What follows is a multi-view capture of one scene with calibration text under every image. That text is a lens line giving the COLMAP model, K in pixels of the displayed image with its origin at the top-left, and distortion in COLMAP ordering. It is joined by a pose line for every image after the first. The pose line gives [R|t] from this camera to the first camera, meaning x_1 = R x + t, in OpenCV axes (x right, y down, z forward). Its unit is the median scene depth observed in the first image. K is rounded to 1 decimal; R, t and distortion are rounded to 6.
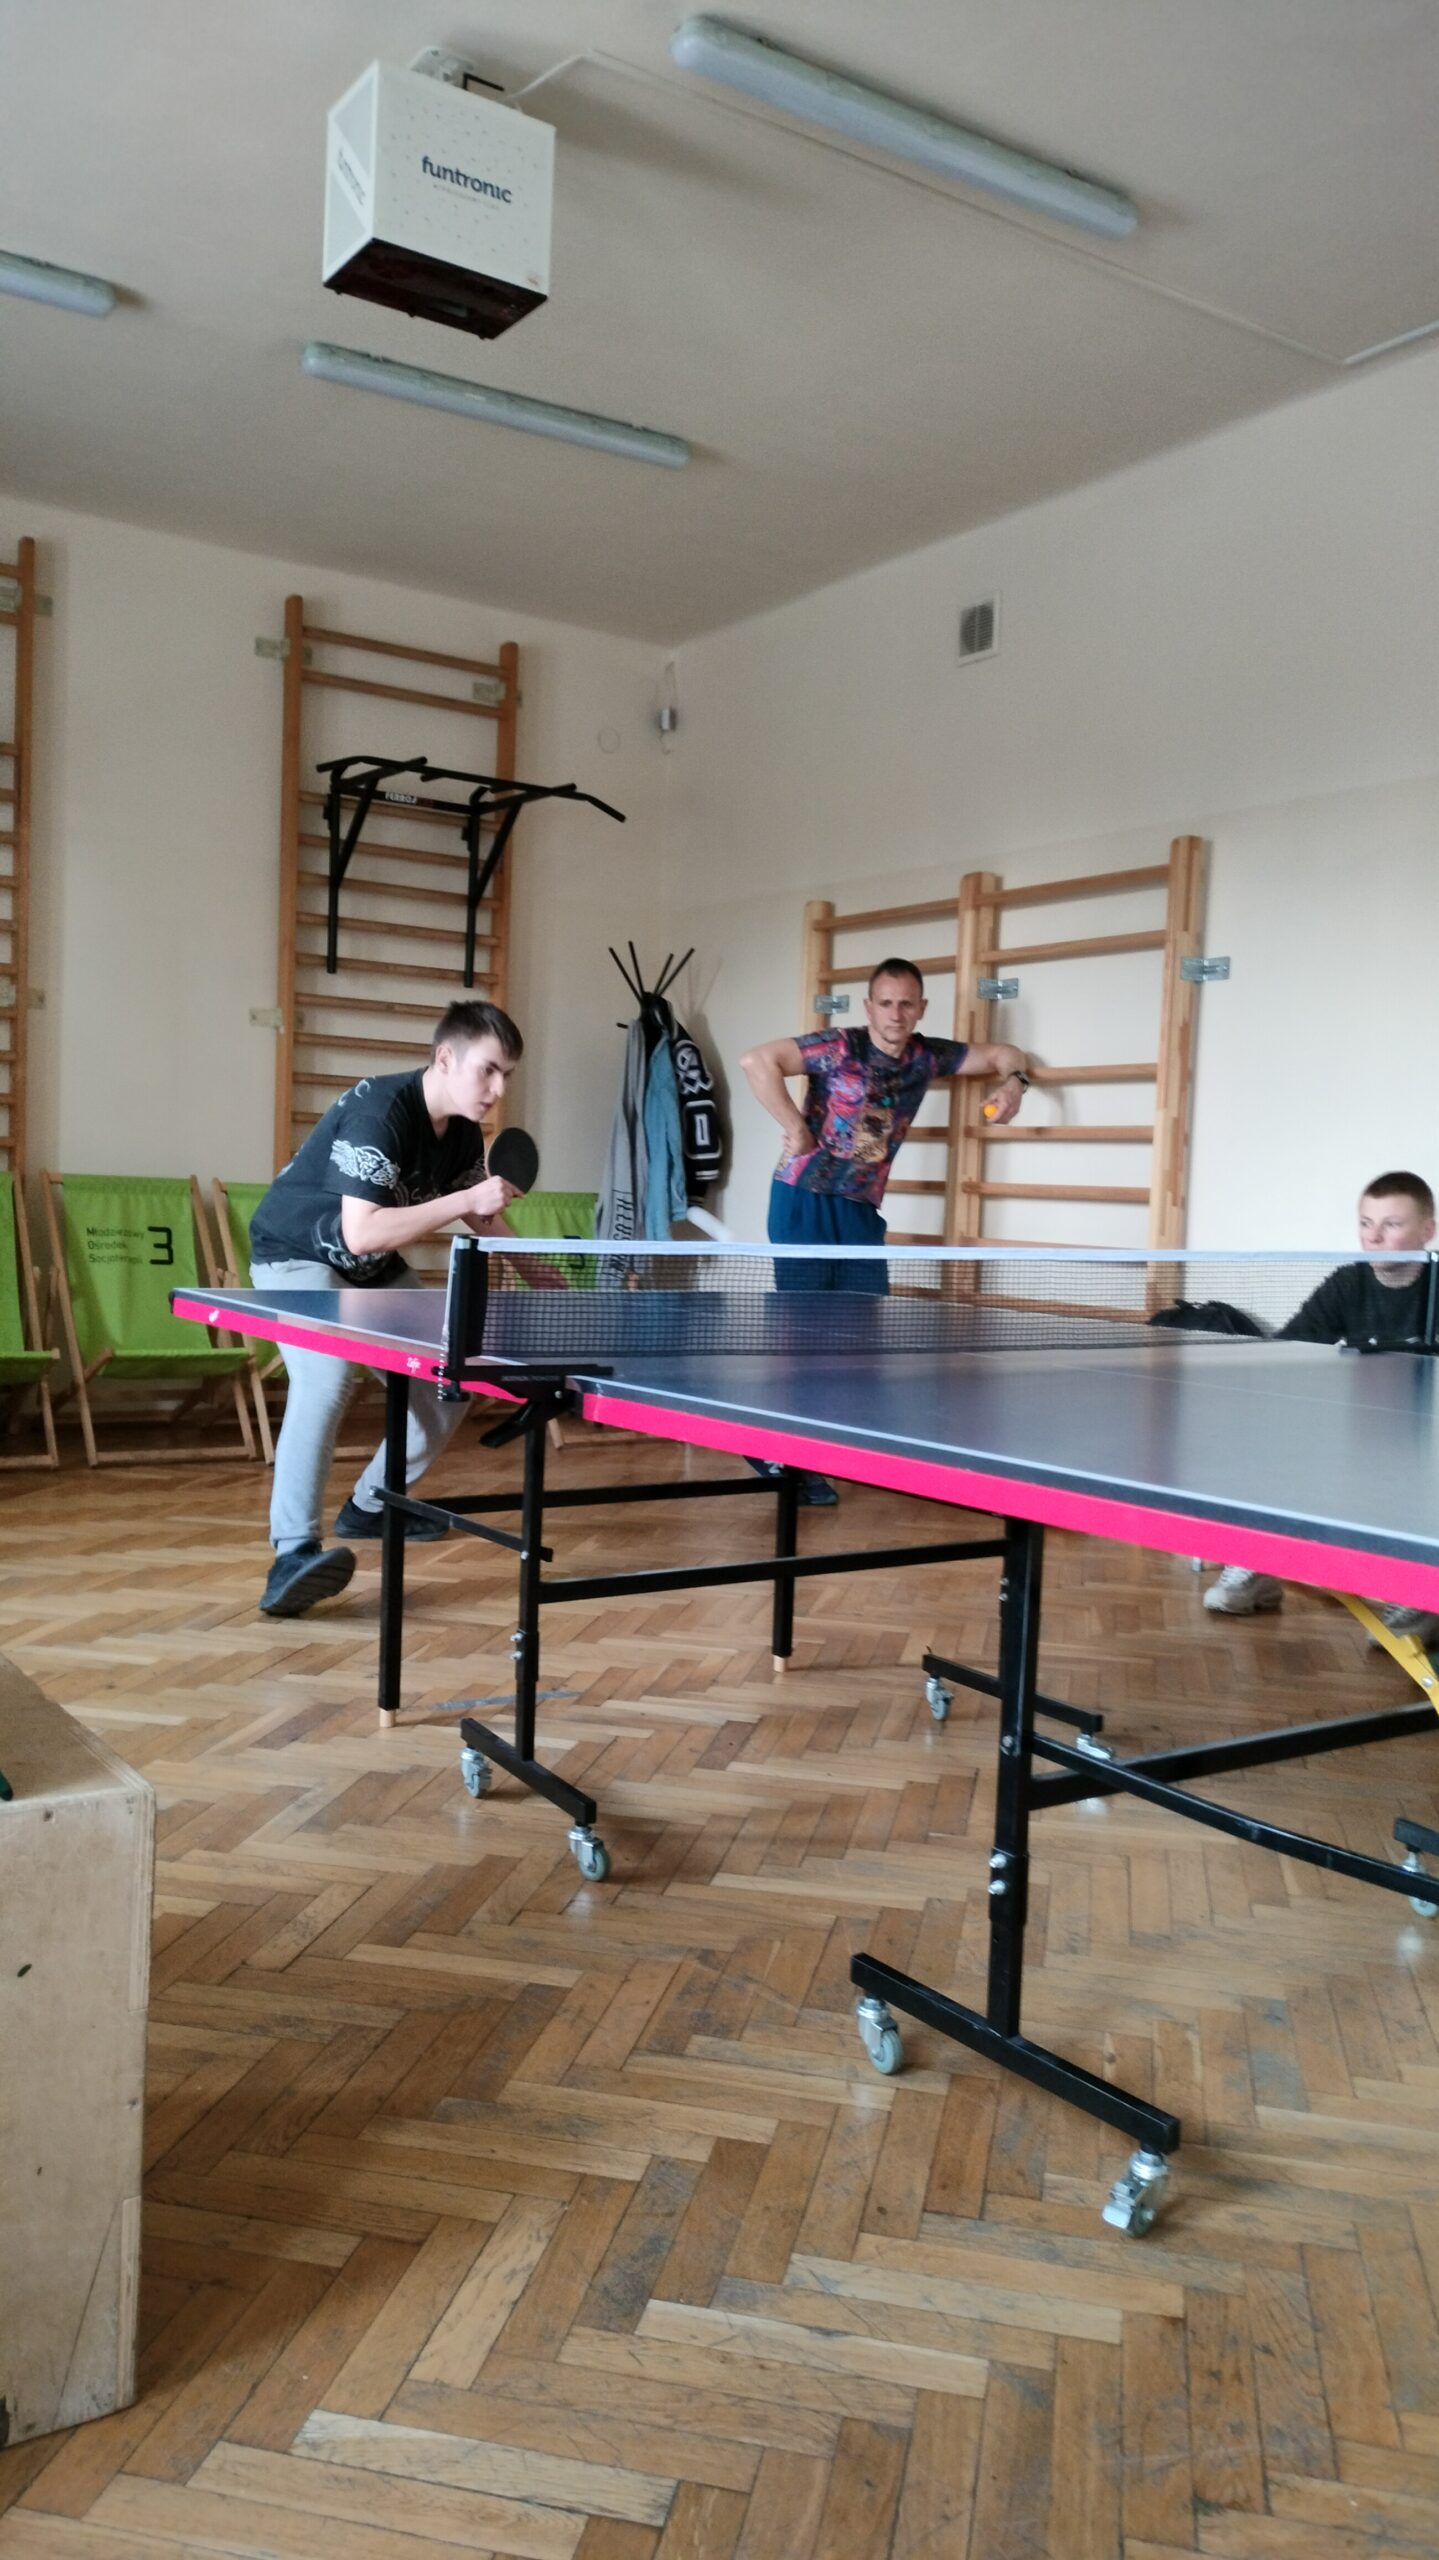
lens RADIAL K [[1876.4, 0, 722.2], [0, 1876.4, 1365.4], [0, 0, 1]] dist [0.011616, -0.036513]
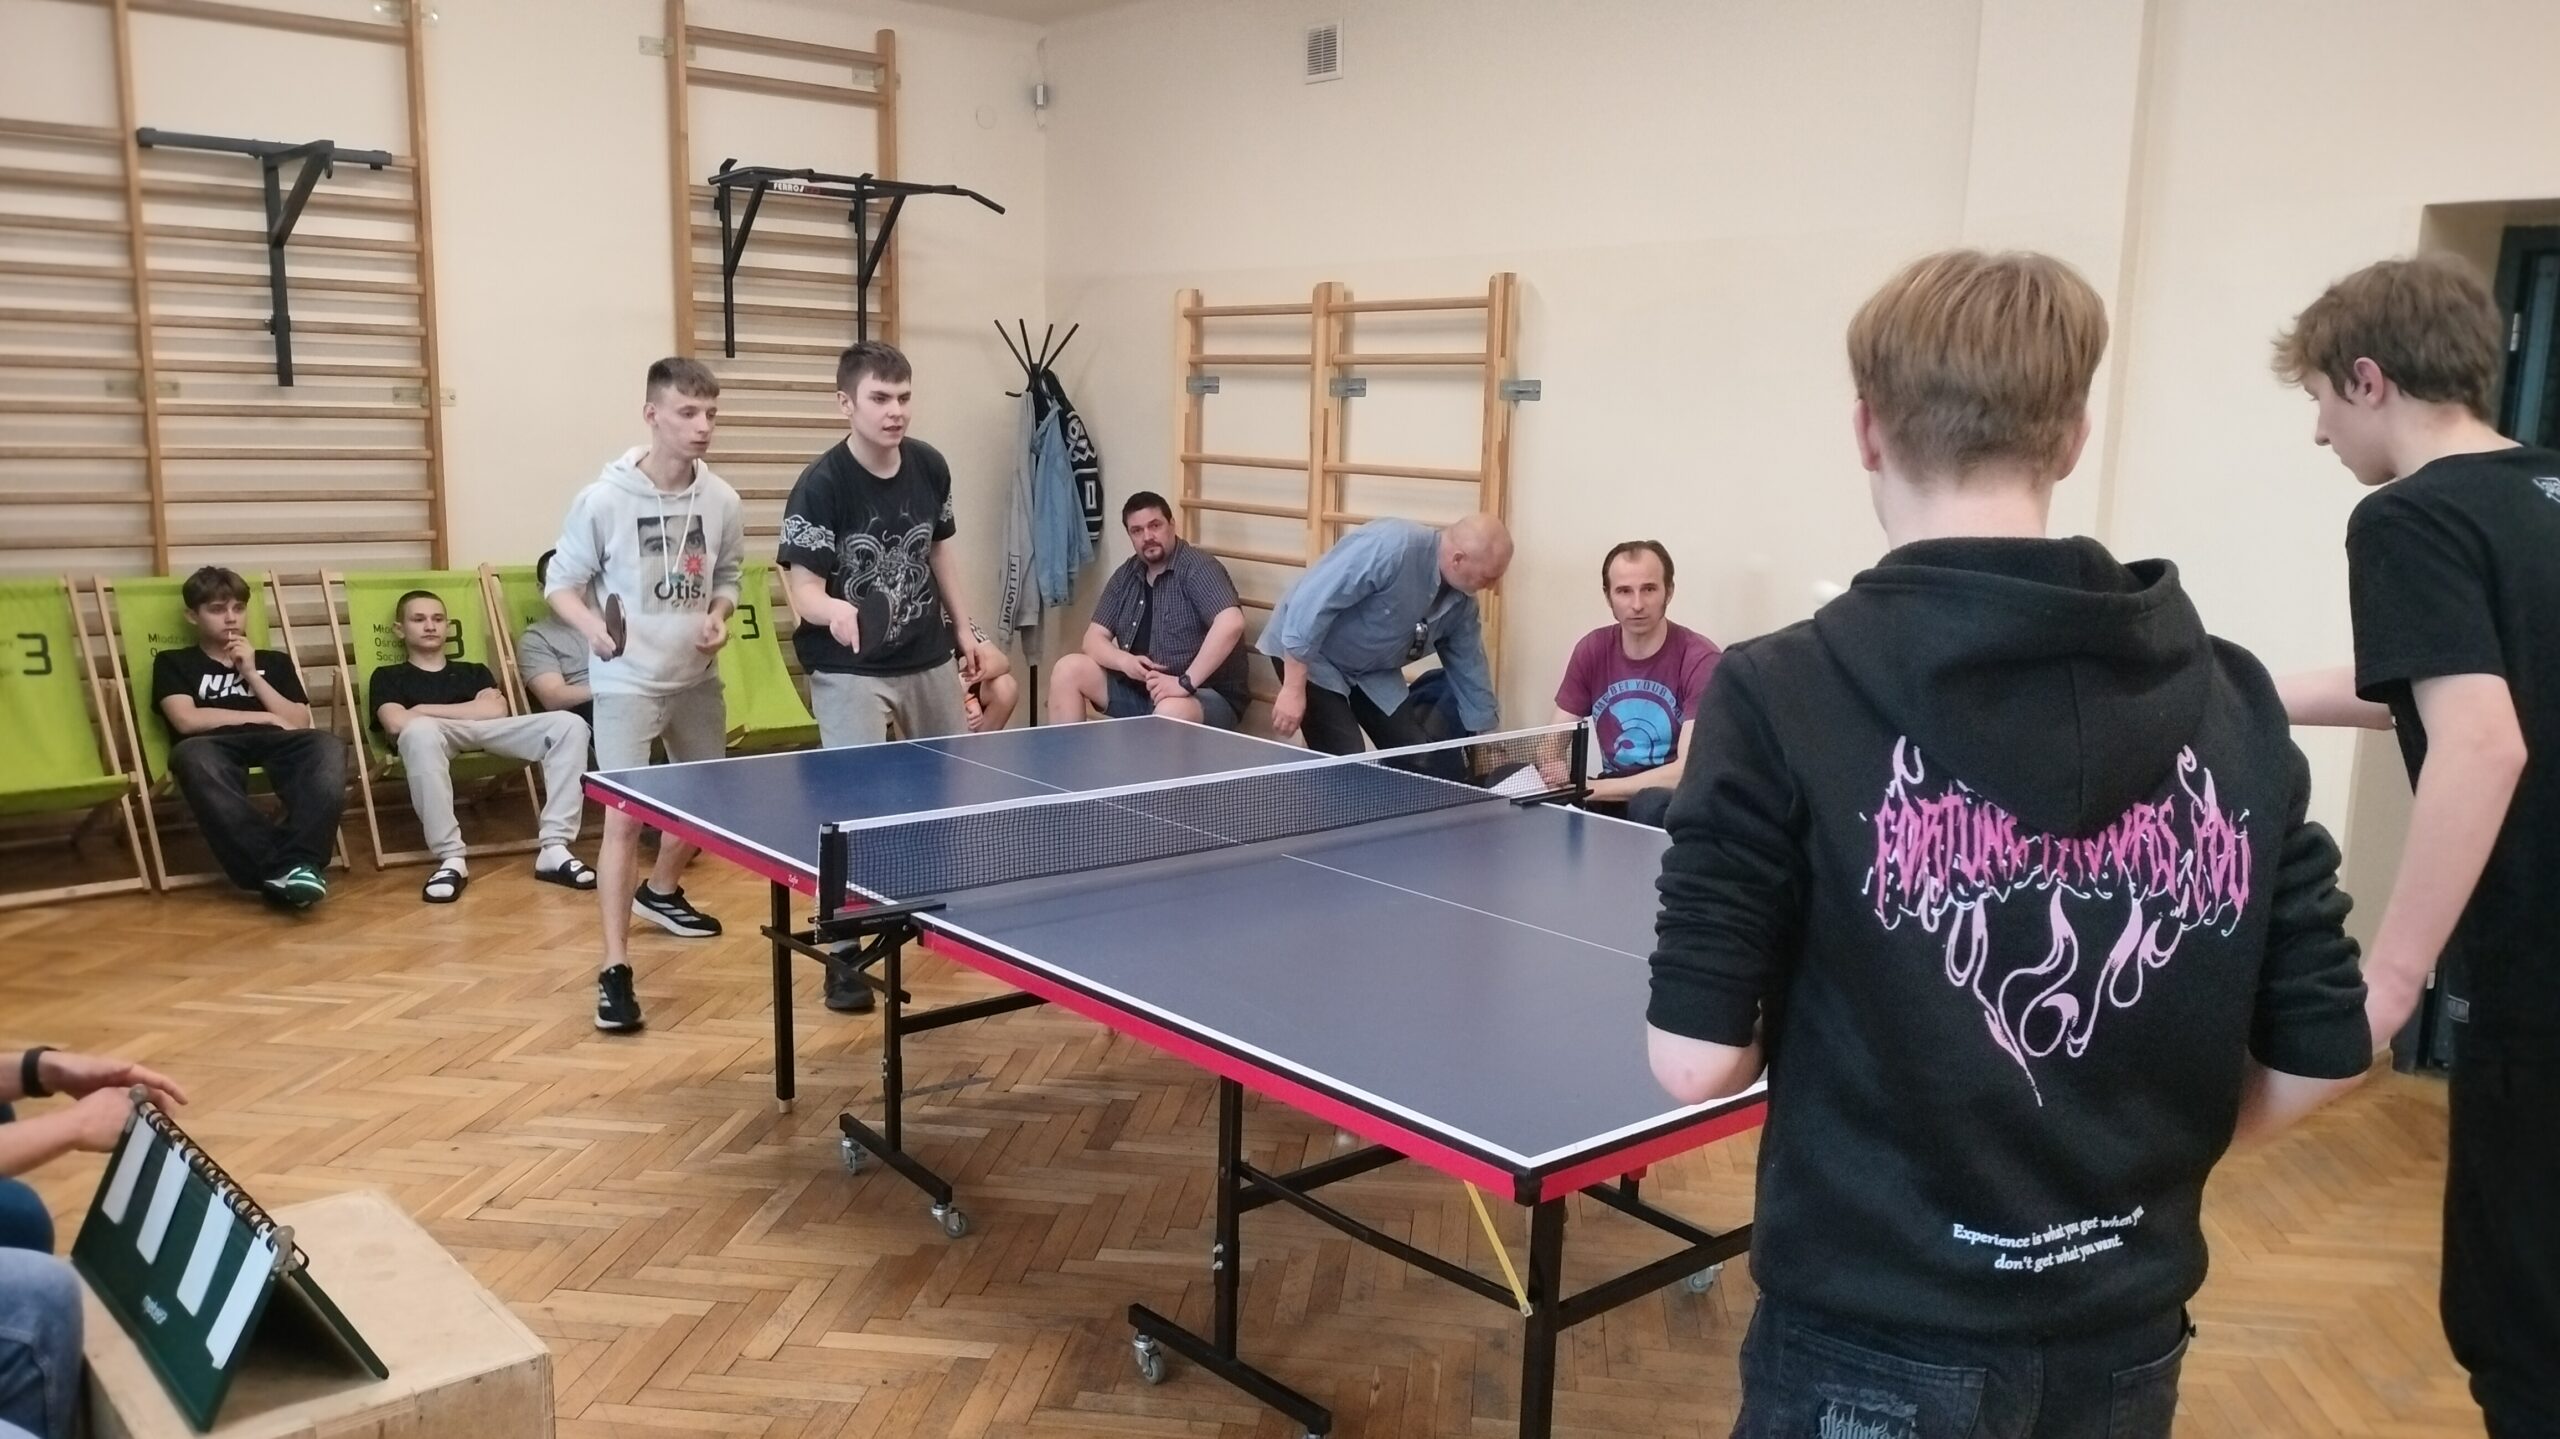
lens RADIAL K [[1935.6, 0, 1379.5], [0, 1935.6, 763.3], [0, 0, 1]] dist [-0.005363, -0.059405]
pose [[0.992545, -0.034003, 0.117041, 0.034546], [0.019162, 0.991888, 0.125665, -0.181011], [-0.120365, -0.122486, 0.985144, -0.244962]]
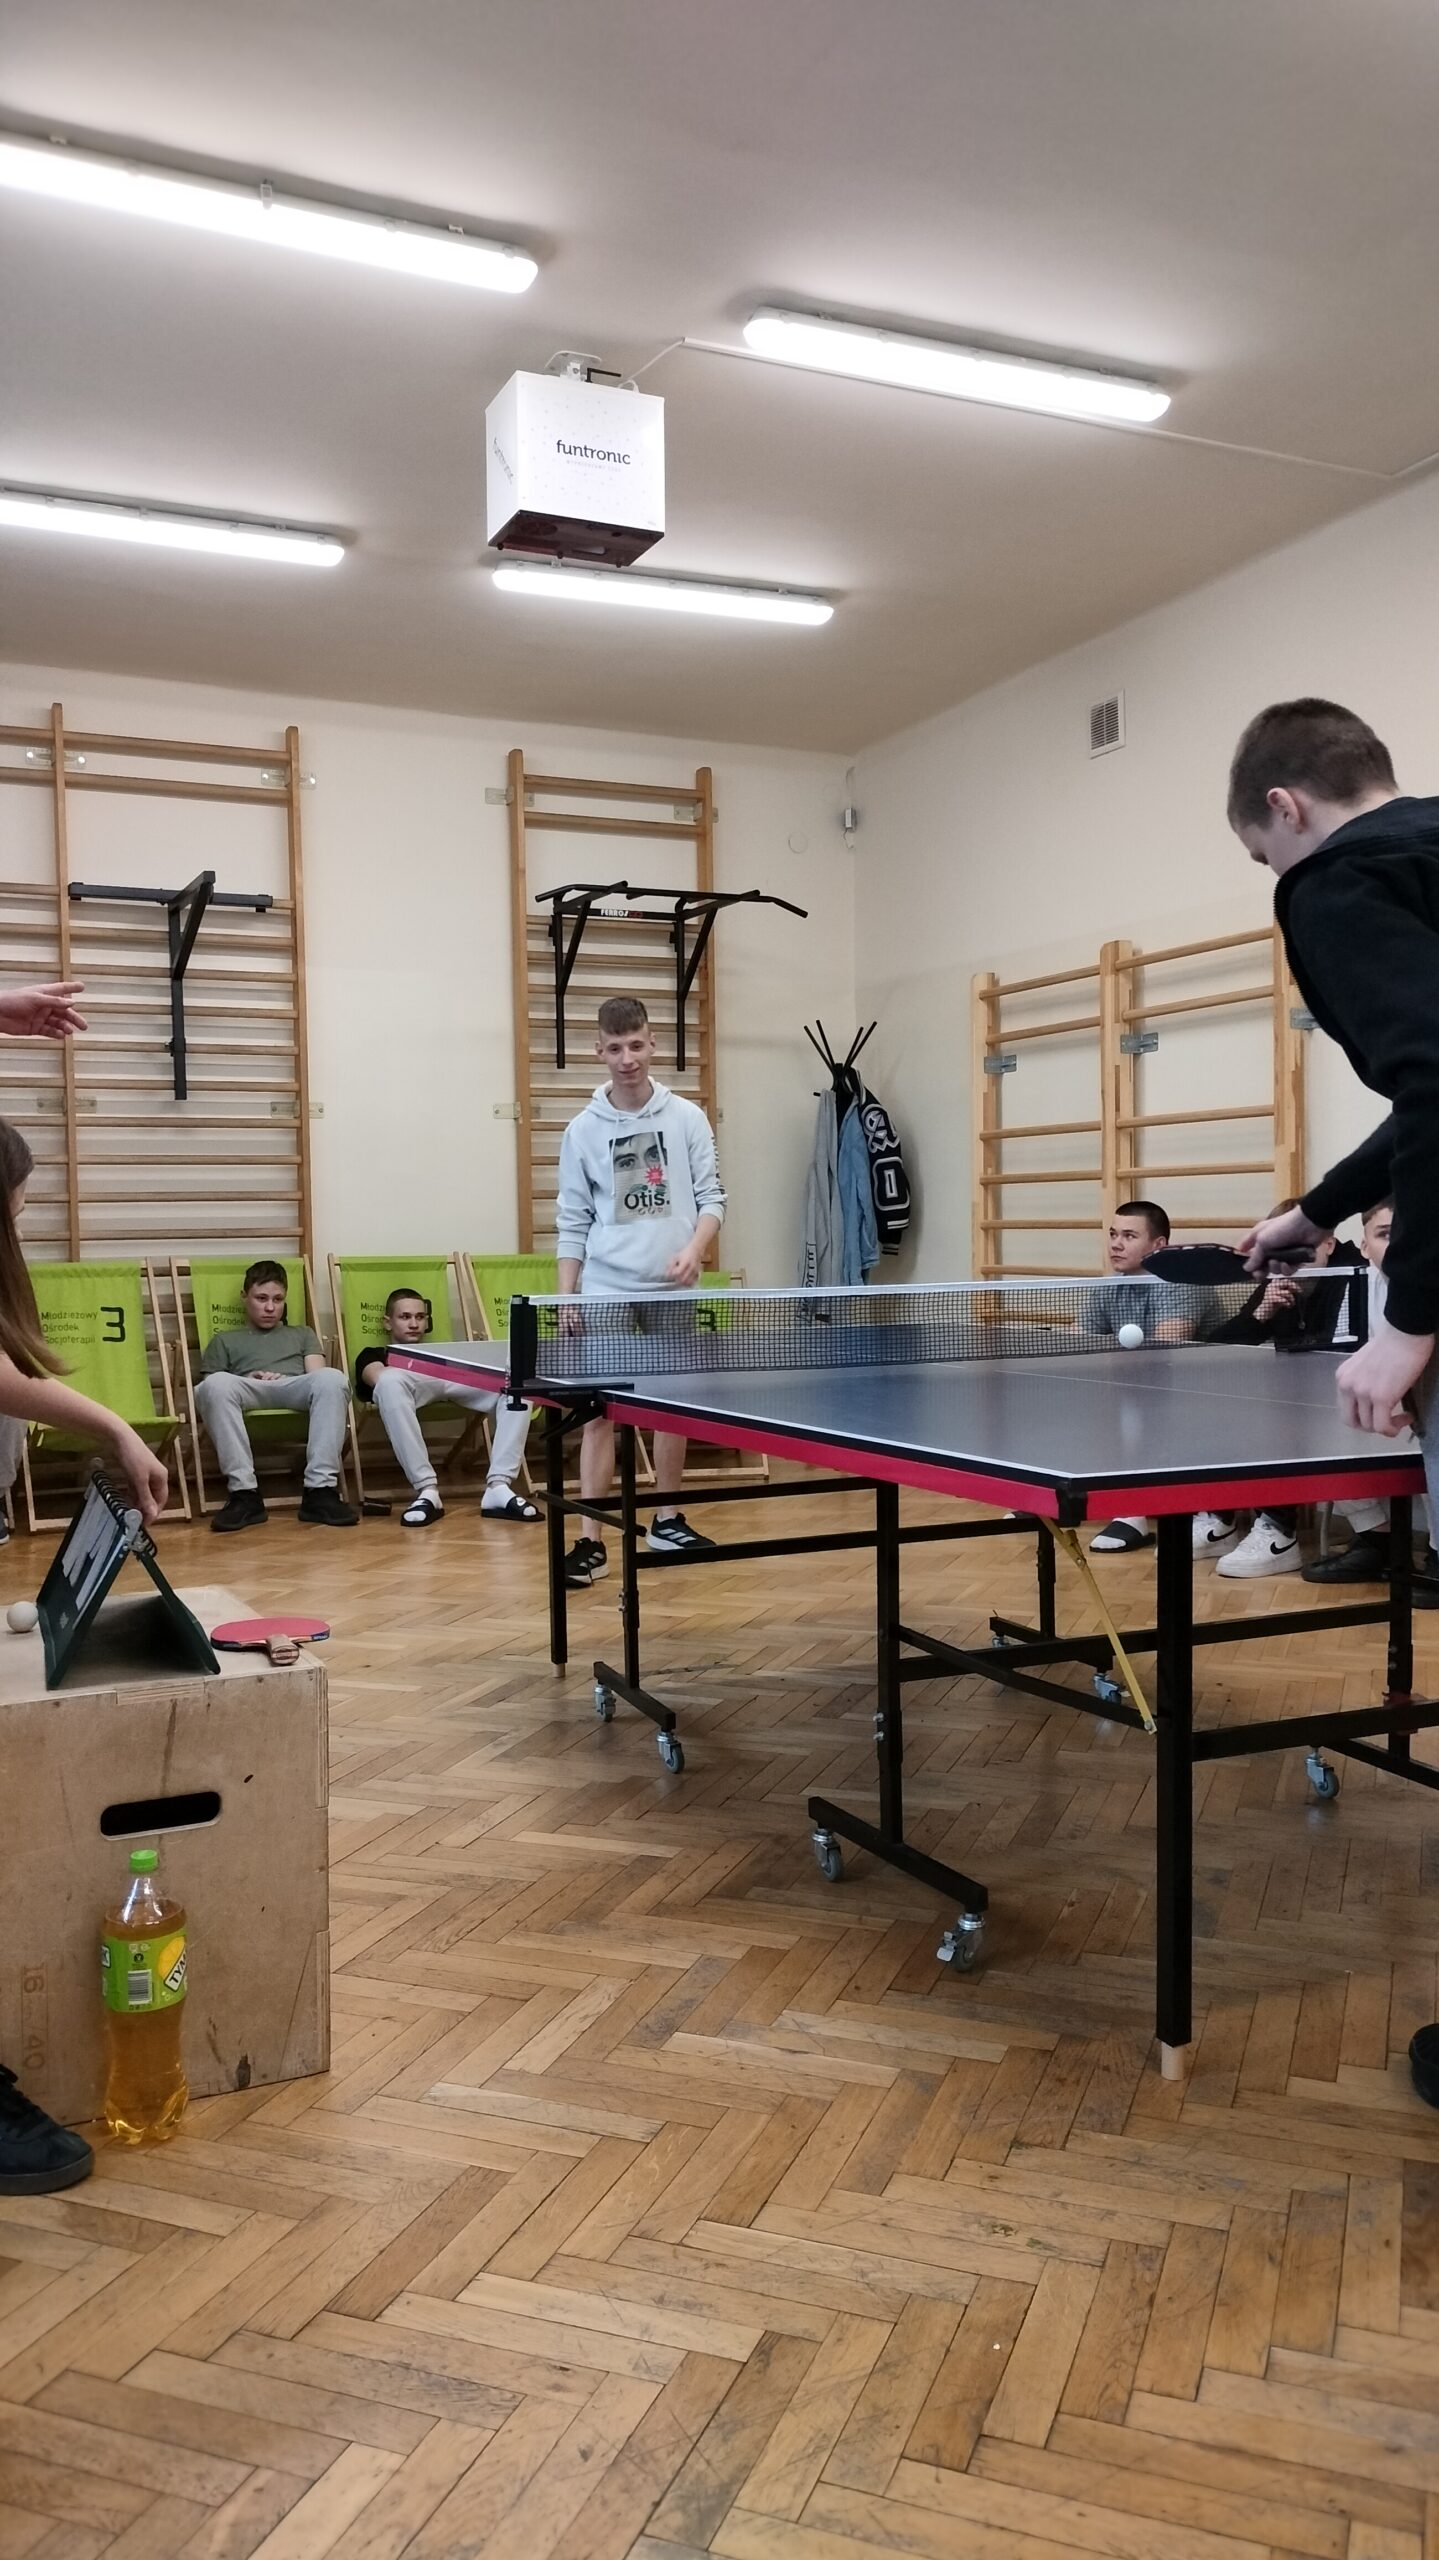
lens RADIAL K [[1935.6, 0, 718.3], [0, 1935.6, 1355.5], [0, 0, 1]] dist [-0.005363, -0.059405]
pose [[0.982858, -0.049780, -0.177514, 0.143284], [0.044485, 0.998442, -0.033688, 0.016509], [0.178915, 0.025213, 0.983541, -0.234209]]
